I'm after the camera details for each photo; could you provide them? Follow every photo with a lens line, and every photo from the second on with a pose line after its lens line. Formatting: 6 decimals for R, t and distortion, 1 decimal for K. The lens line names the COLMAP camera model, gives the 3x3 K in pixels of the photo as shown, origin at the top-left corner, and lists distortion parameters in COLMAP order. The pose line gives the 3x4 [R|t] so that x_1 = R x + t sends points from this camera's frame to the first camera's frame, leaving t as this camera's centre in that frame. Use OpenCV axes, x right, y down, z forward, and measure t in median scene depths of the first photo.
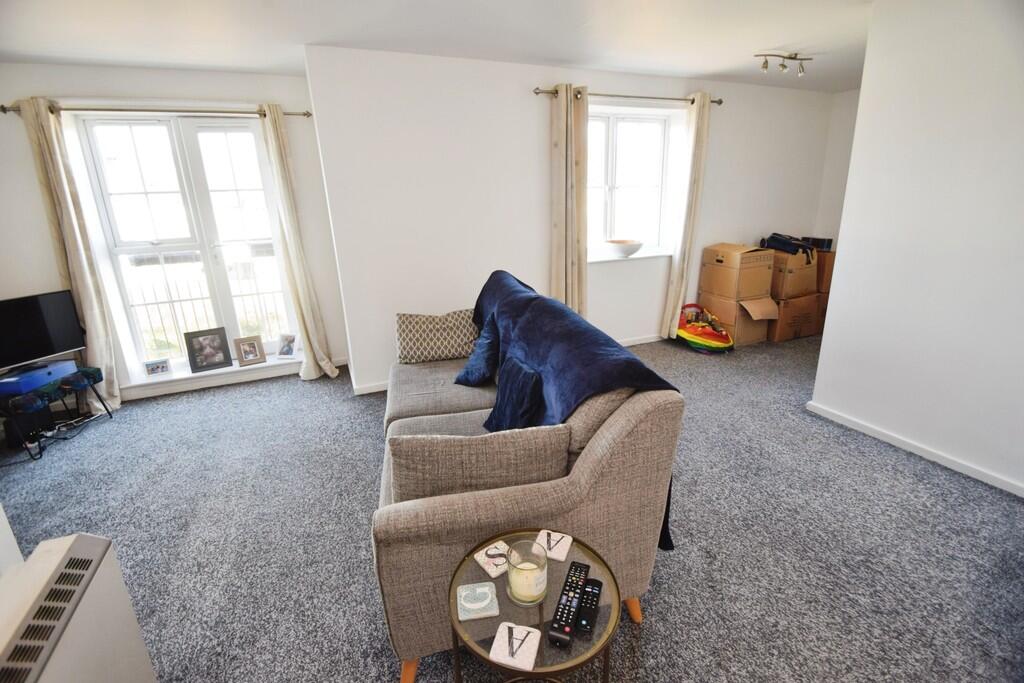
lens RADIAL K [[465.9, 0, 512.0], [0, 465.9, 341.5], [0, 0, 1]] dist [0.000579, -0.014817]
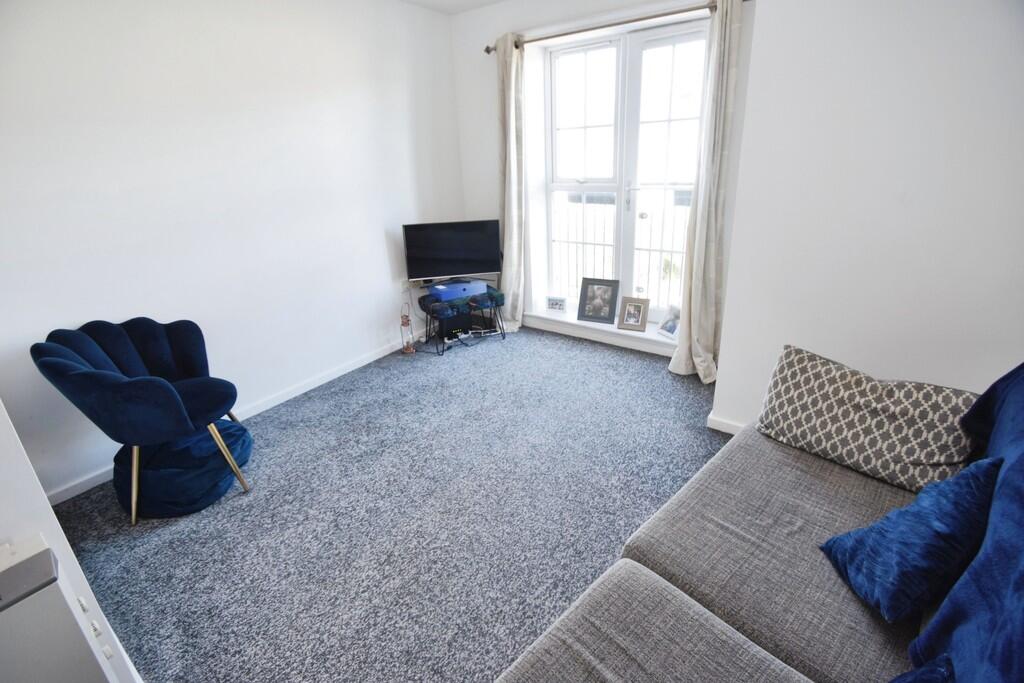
lens RADIAL K [[456.7, 0, 512.4], [0, 456.7, 317.7], [0, 0, 1]] dist [0.013404, -0.016501]
pose [[0.507000, 0.303789, -0.806637, 0.011323], [-0.230993, 0.949488, 0.212401, -0.120006], [0.830418, 0.078640, 0.551564, 0.406704]]
